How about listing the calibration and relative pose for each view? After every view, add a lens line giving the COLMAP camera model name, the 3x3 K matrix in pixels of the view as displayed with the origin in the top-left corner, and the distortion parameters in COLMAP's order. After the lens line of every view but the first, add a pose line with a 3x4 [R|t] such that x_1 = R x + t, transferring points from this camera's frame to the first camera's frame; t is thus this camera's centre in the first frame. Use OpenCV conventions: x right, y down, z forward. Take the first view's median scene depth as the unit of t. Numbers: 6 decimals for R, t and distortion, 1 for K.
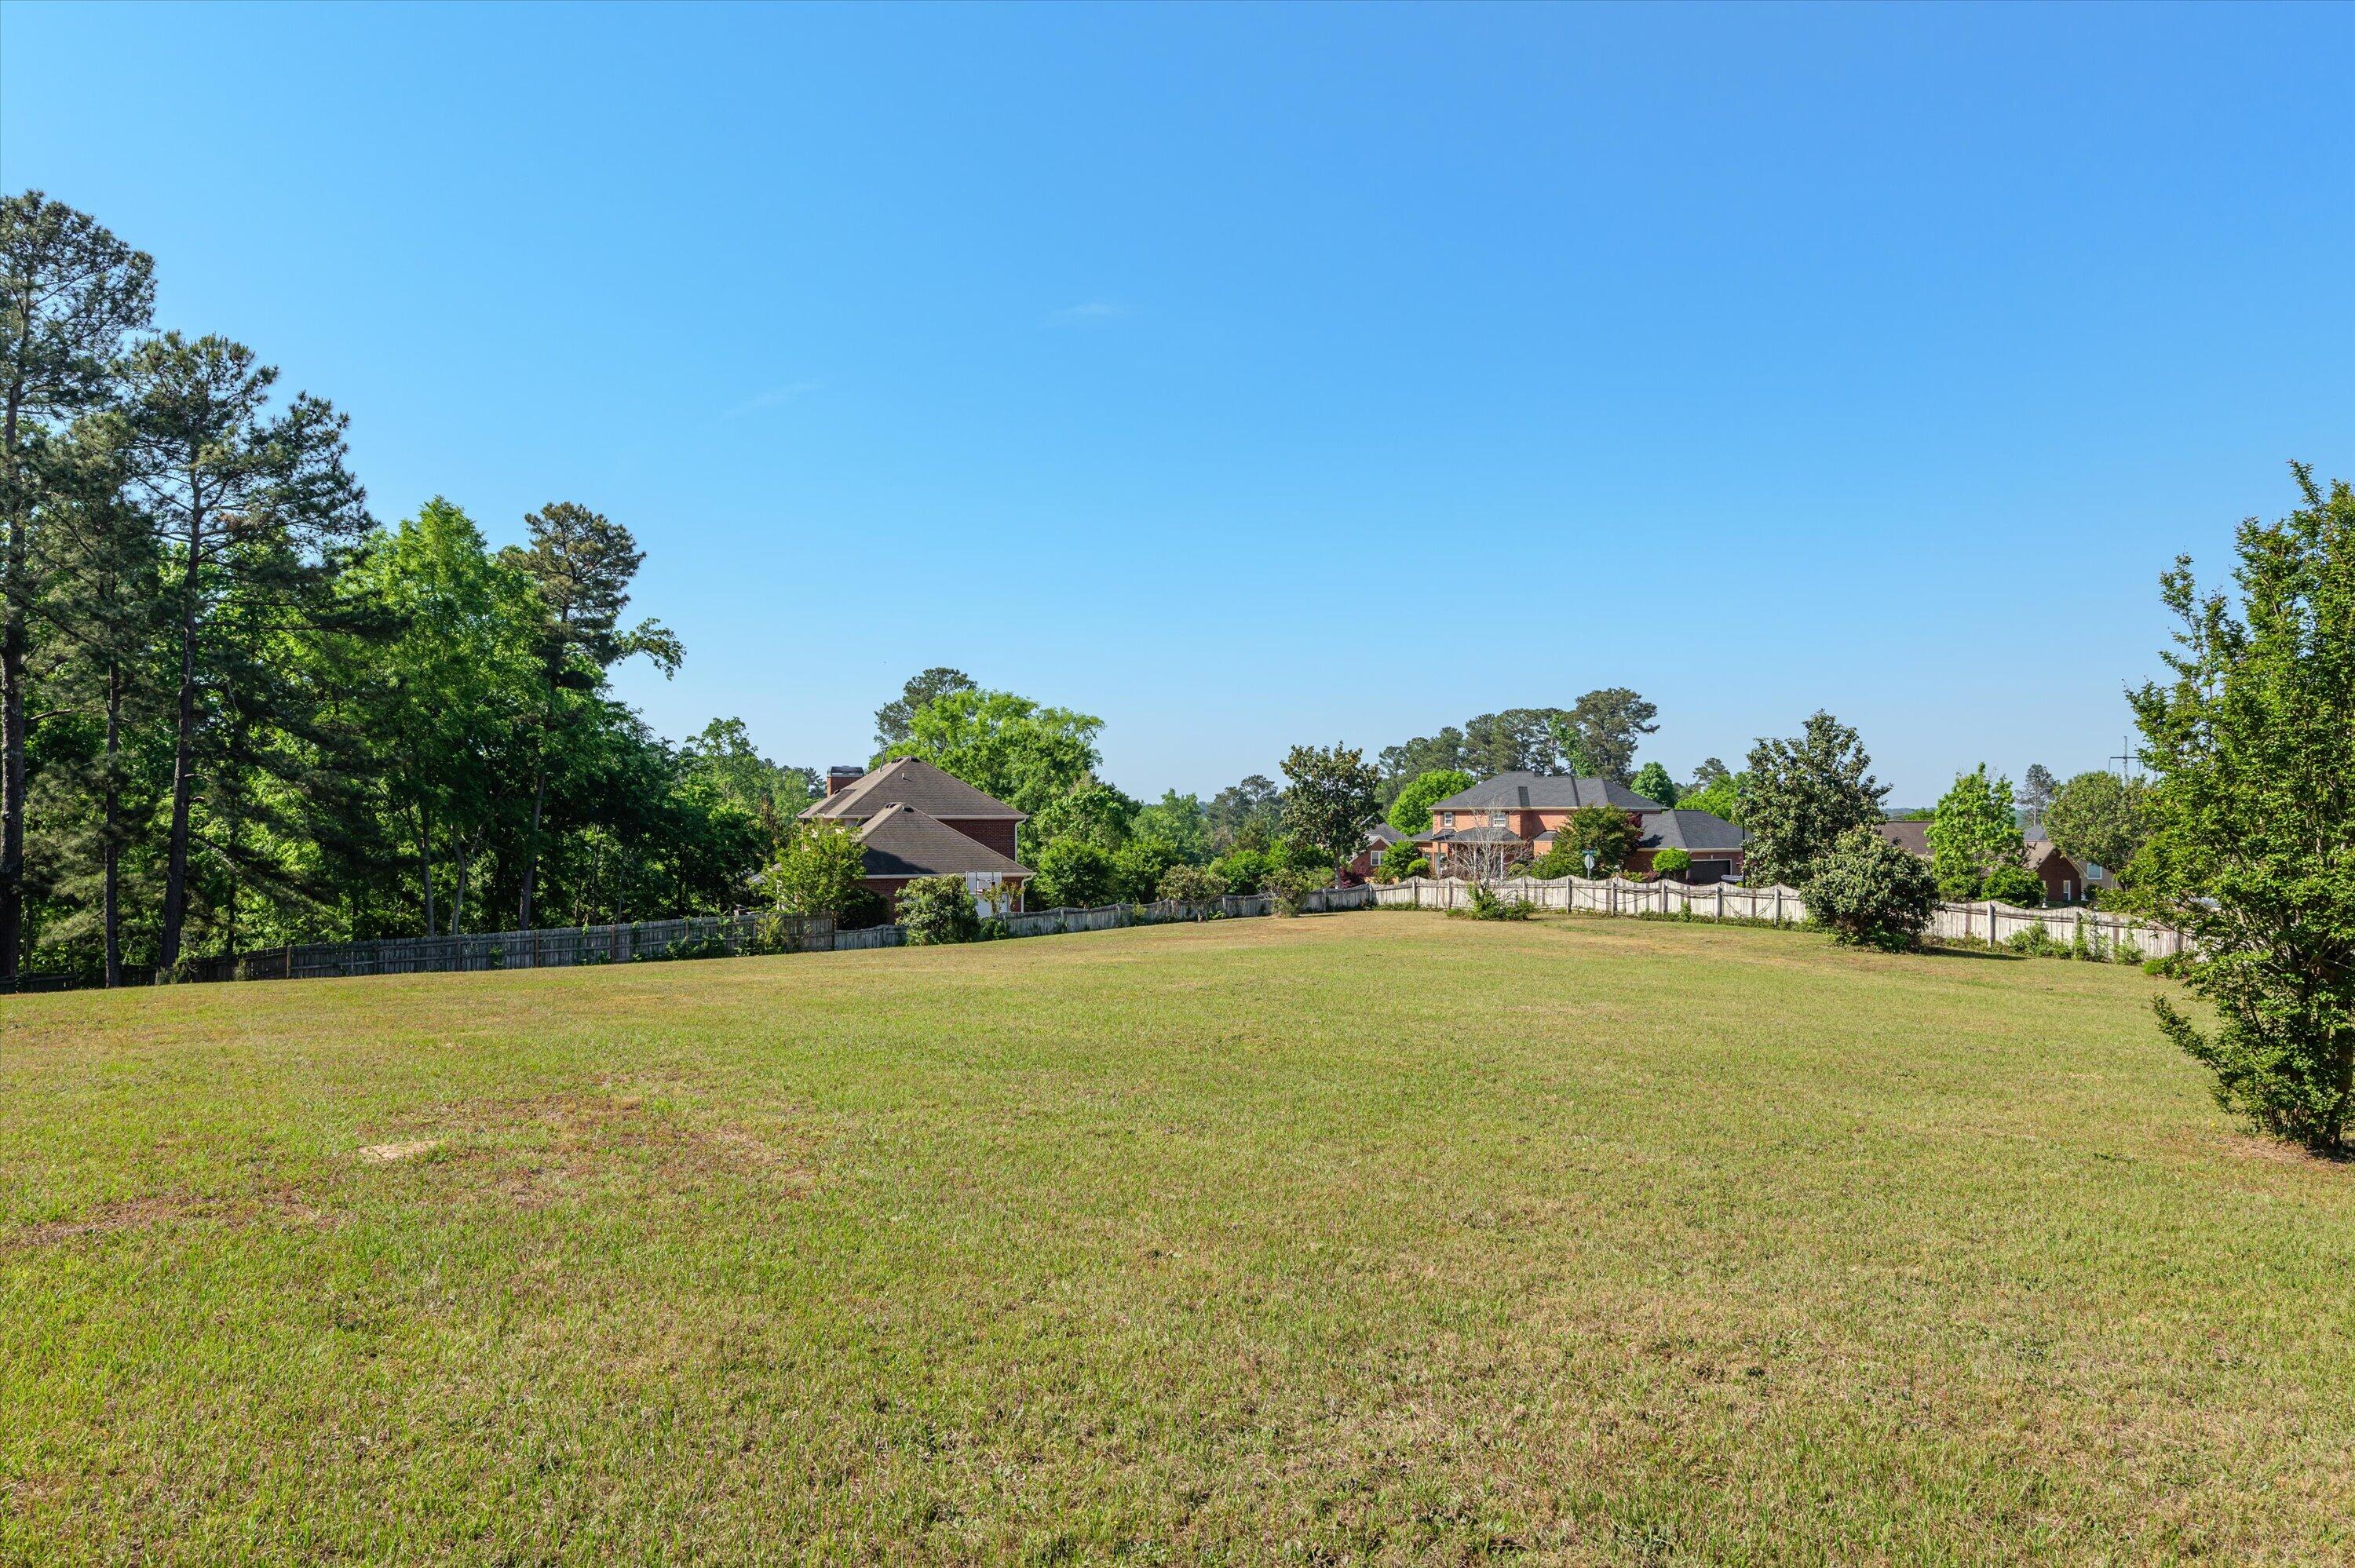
lens RADIAL K [[1615.0, 0, 1178.2], [0, 1615.0, 800.1], [0, 0, 1]] dist [-0.000258, 0.009412]
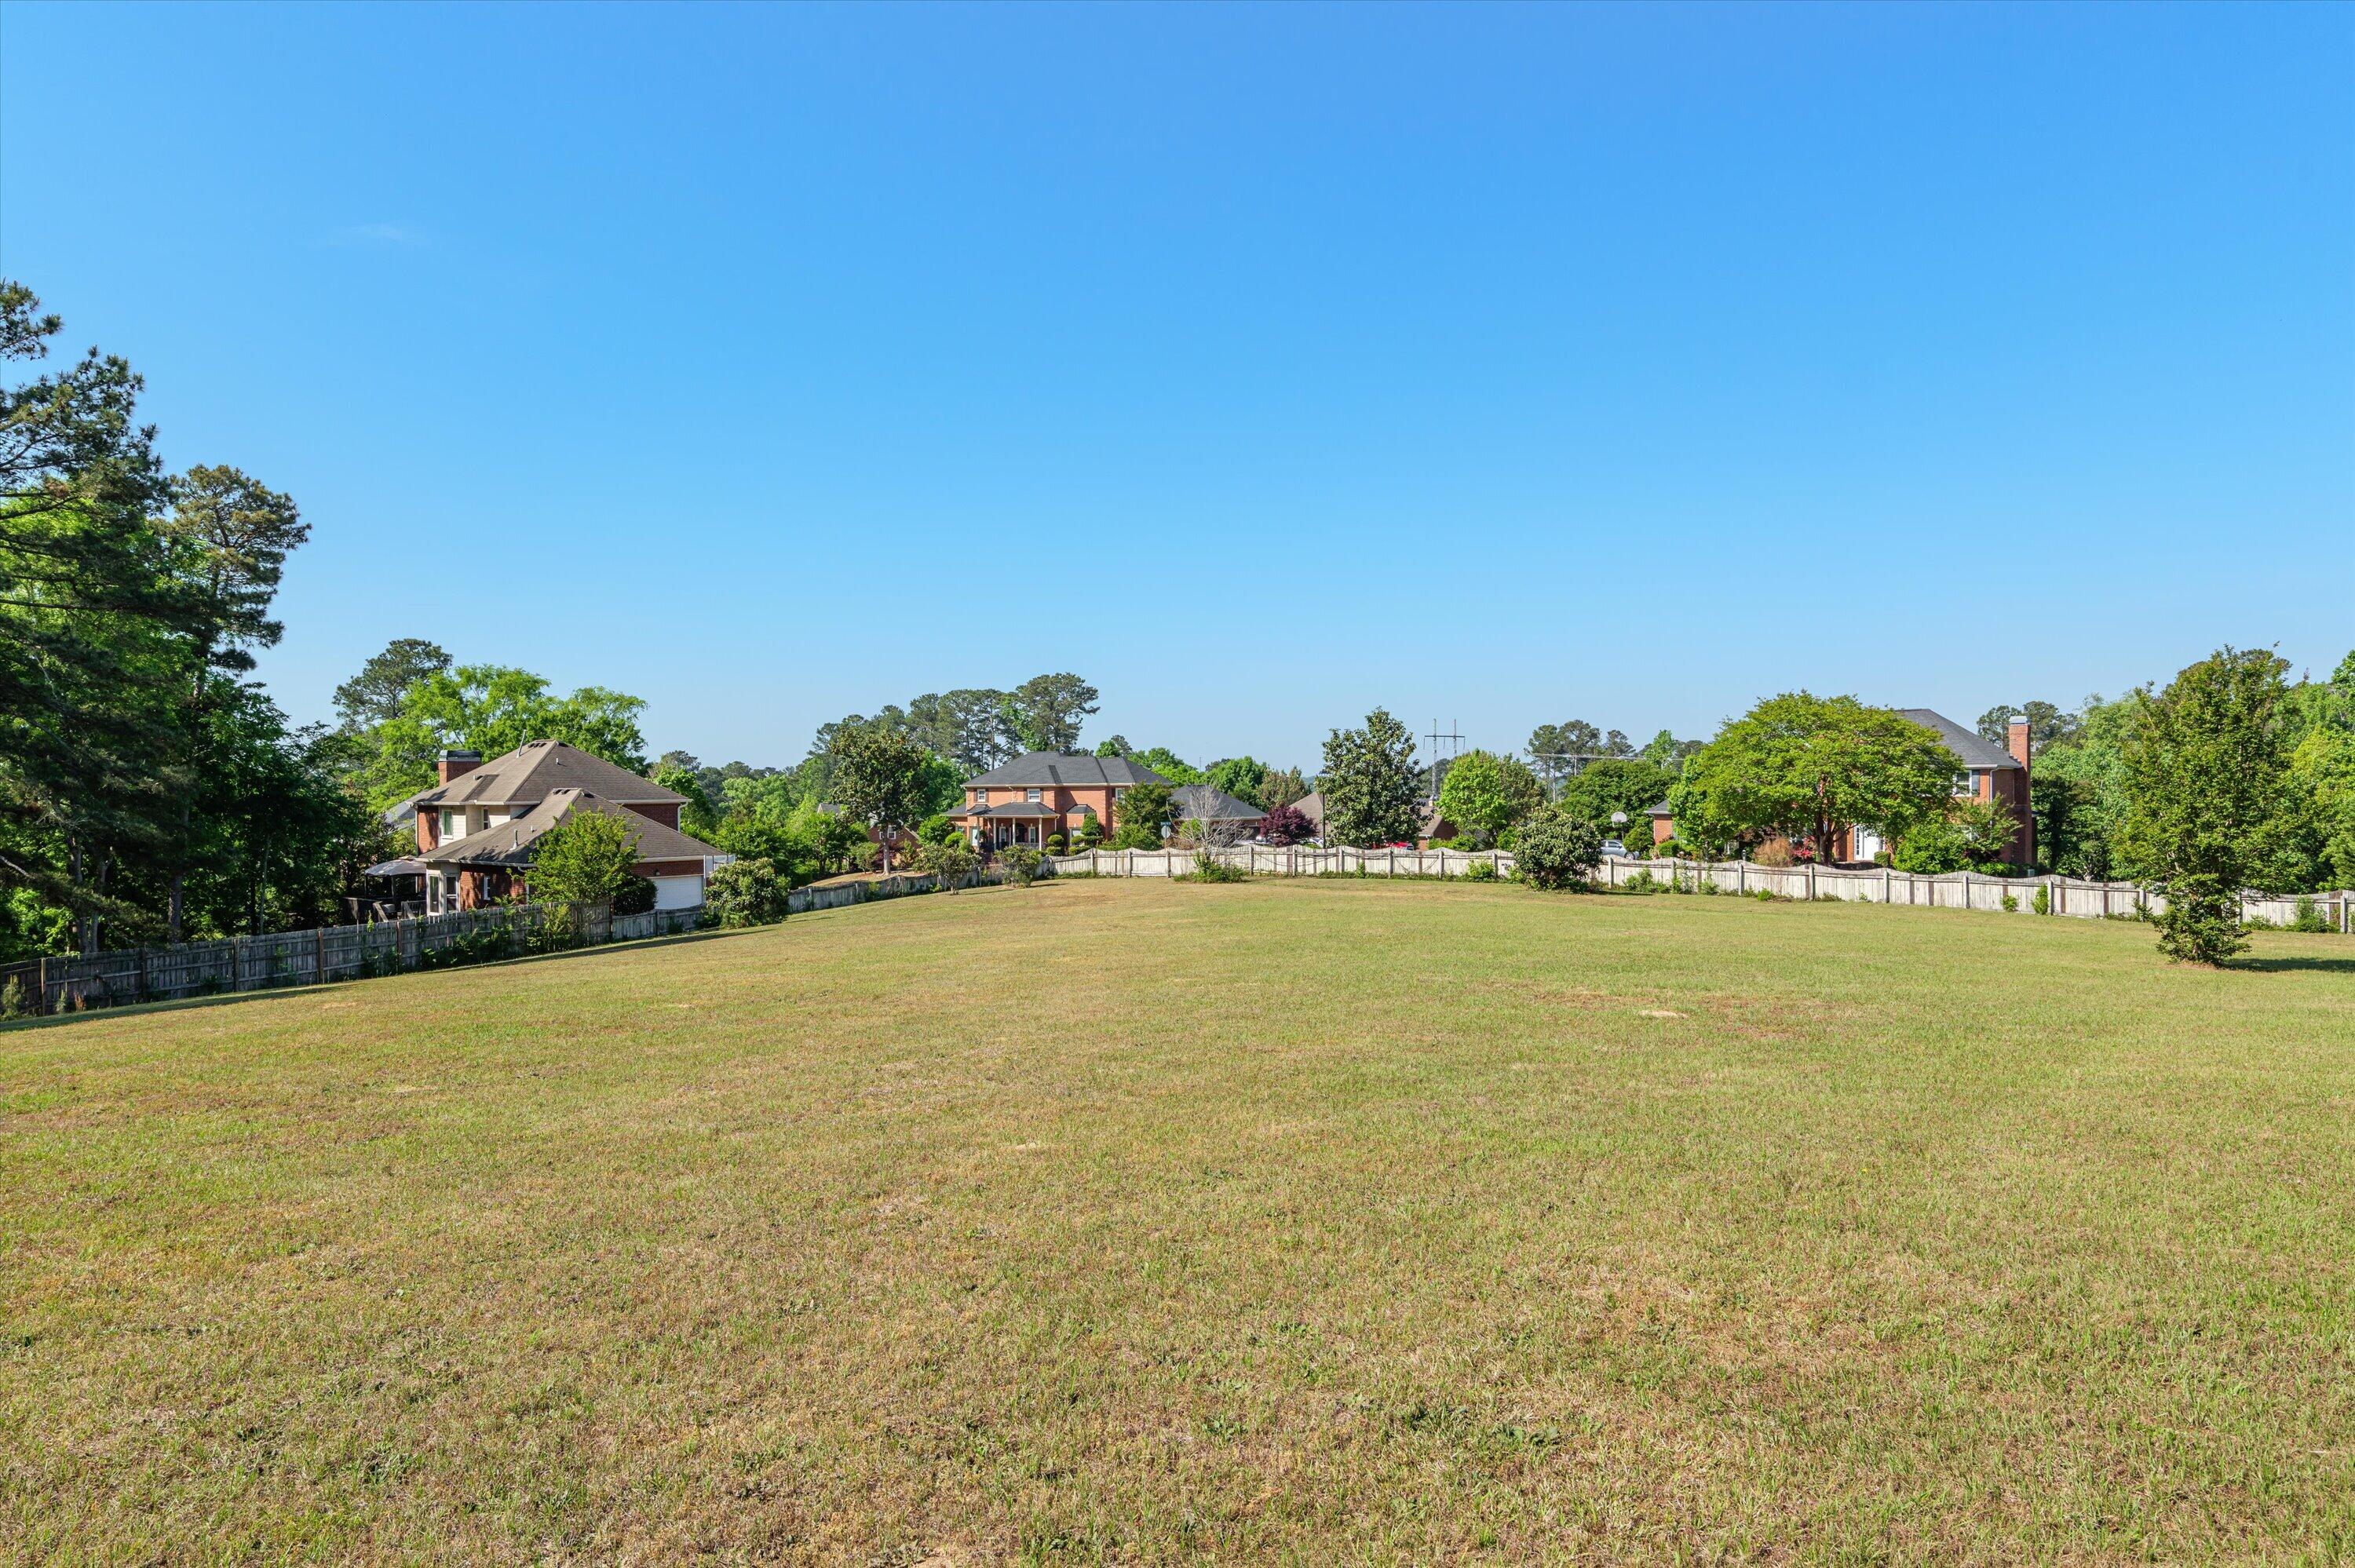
lens RADIAL K [[1615.0, 0, 1176.1], [0, 1615.0, 779.0], [0, 0, 1]] dist [-0.000258, 0.009412]
pose [[0.900934, -0.008146, 0.433881, -0.294692], [0.005458, 0.999957, 0.007441, -0.010335], [-0.433923, -0.004336, 0.900940, -0.063101]]
